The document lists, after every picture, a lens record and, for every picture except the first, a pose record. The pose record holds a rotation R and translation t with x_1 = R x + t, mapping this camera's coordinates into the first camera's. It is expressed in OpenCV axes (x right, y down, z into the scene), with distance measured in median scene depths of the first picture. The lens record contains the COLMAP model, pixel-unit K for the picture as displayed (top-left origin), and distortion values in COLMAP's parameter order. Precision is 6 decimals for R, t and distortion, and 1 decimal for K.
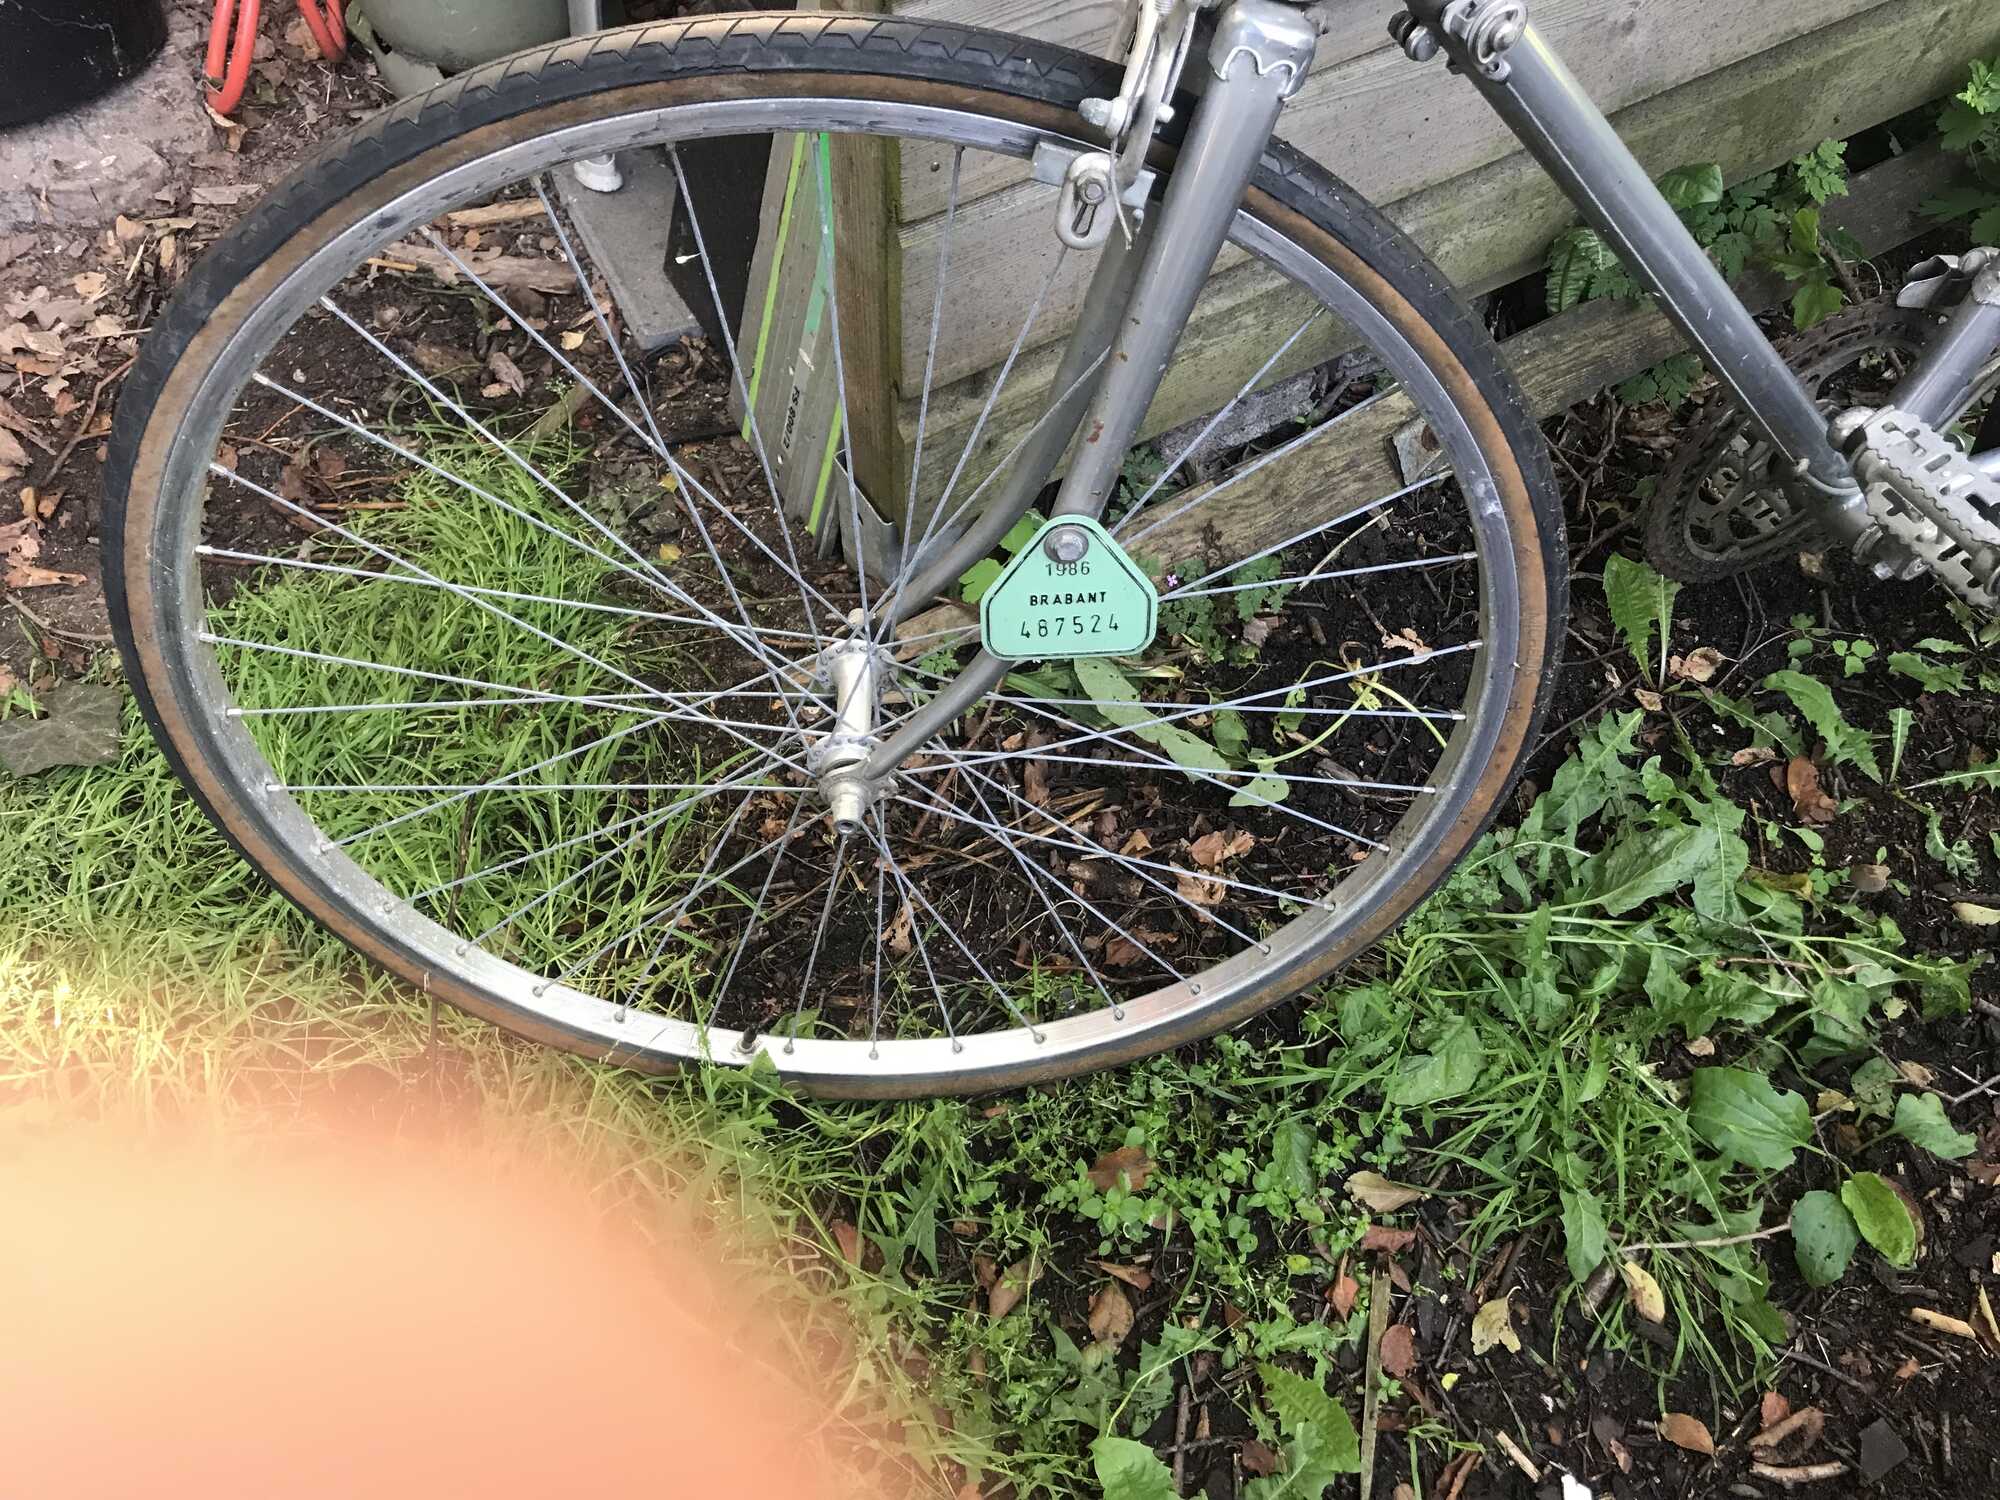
lens RADIAL K [[1653.1, 0, 994.0], [0, 1653.1, 741.1], [0, 0, 1]] dist [0.038227, -0.037666]
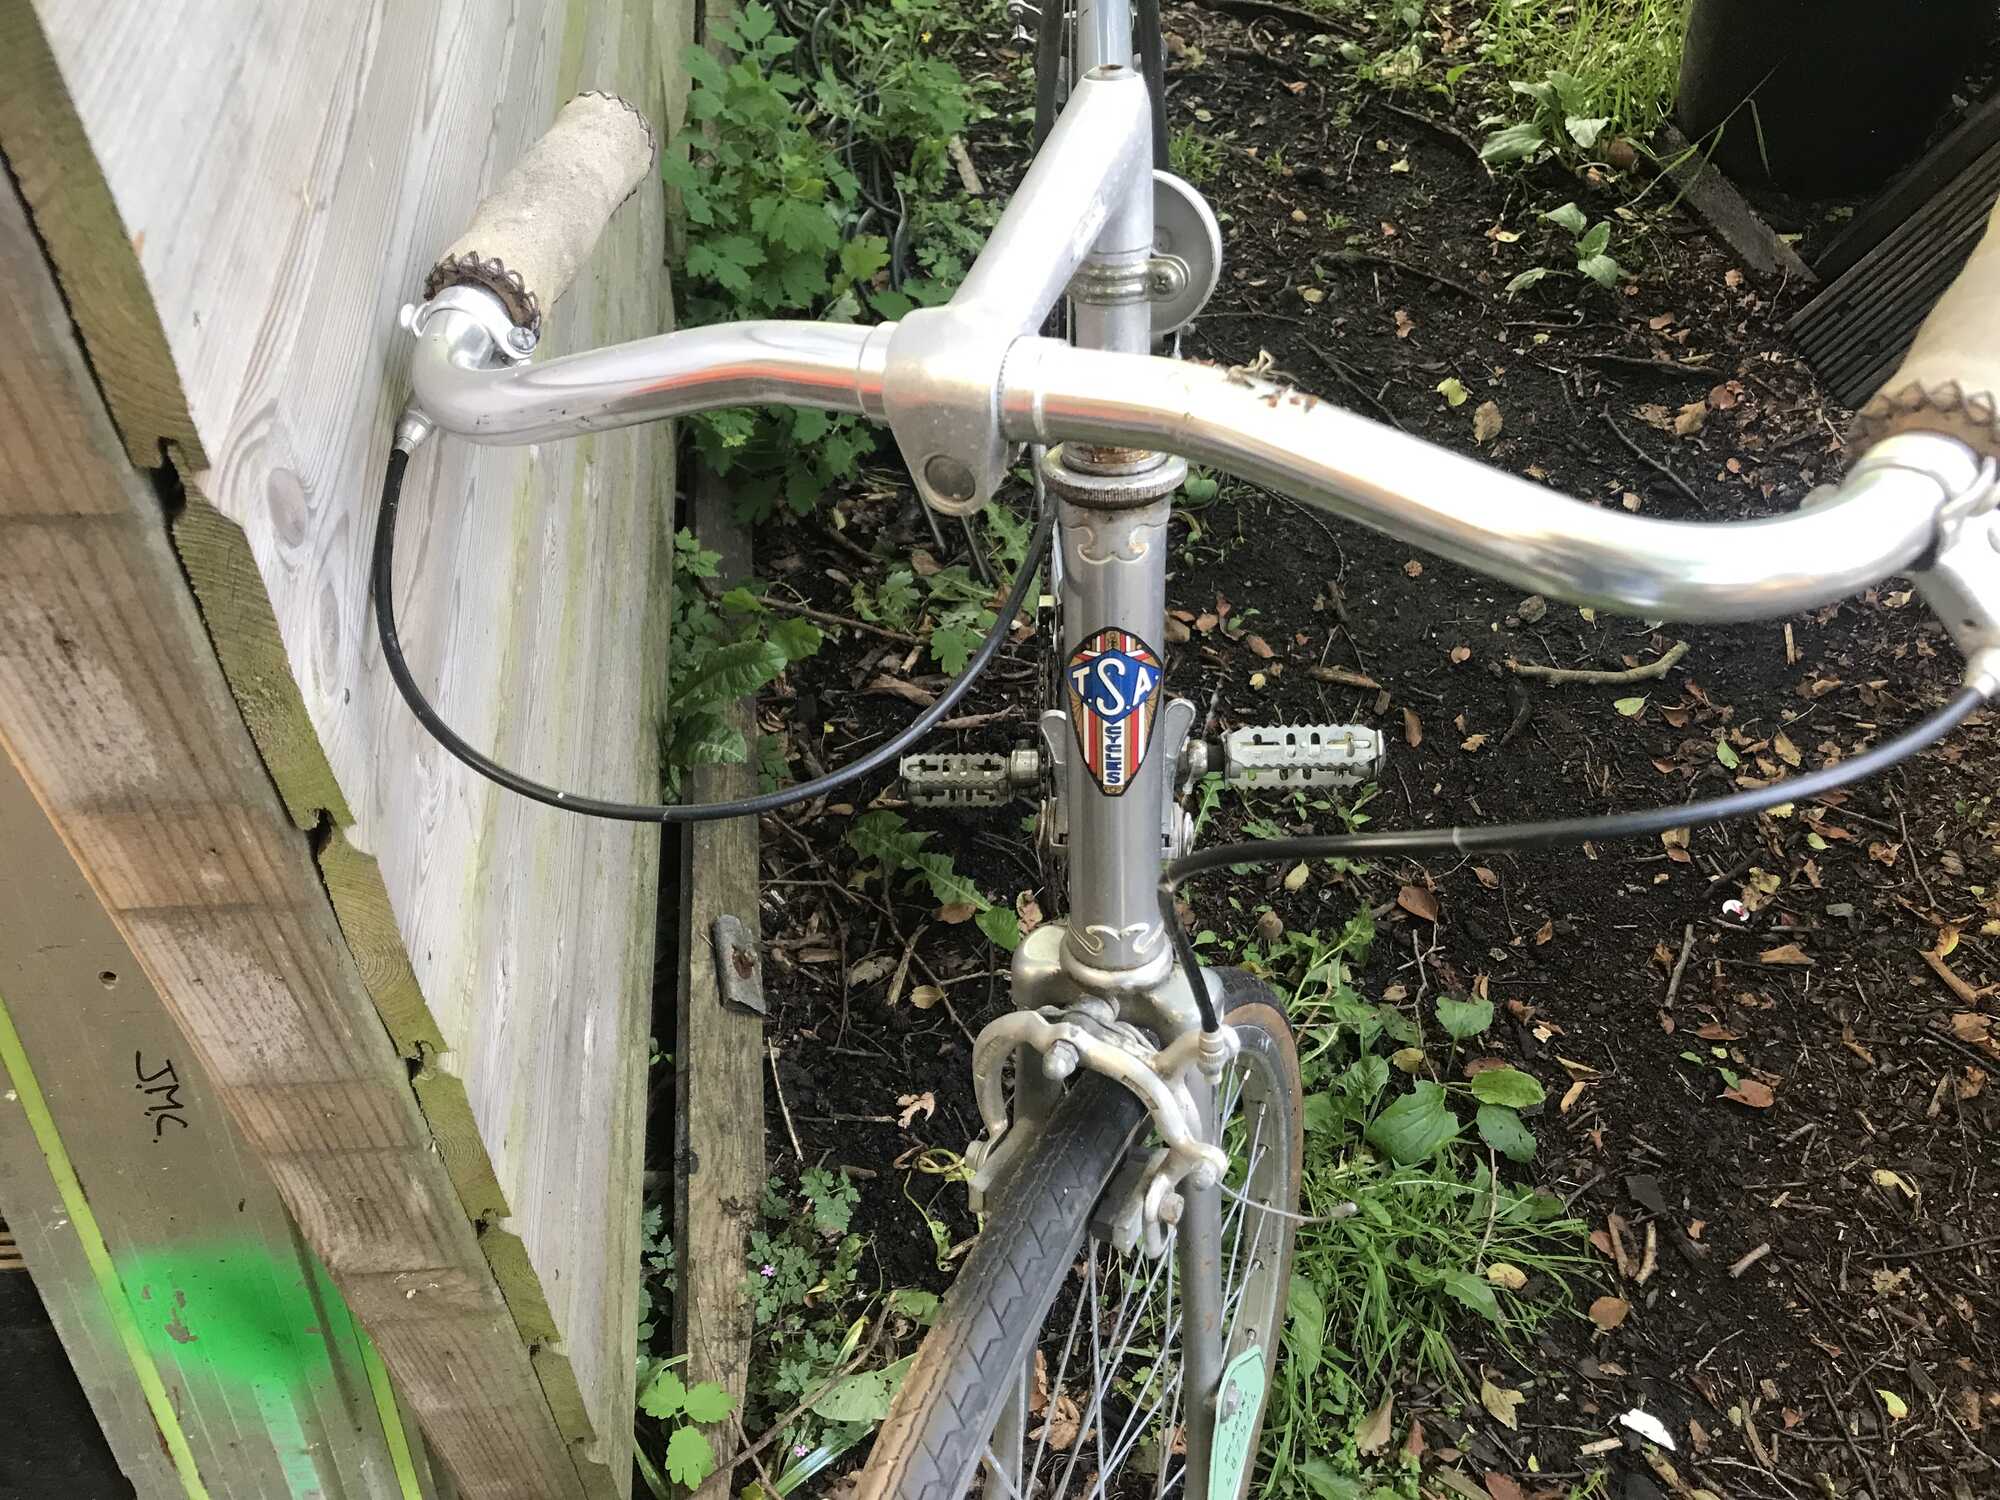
lens RADIAL K [[1653.1, 0, 985.1], [0, 1653.1, 746.8], [0, 0, 1]] dist [0.038227, -0.037666]
pose [[0.422180, -0.693019, 0.584371, -0.223025], [0.747206, 0.631029, 0.208532, -0.459516], [-0.513272, 0.348607, 0.784235, 0.077688]]
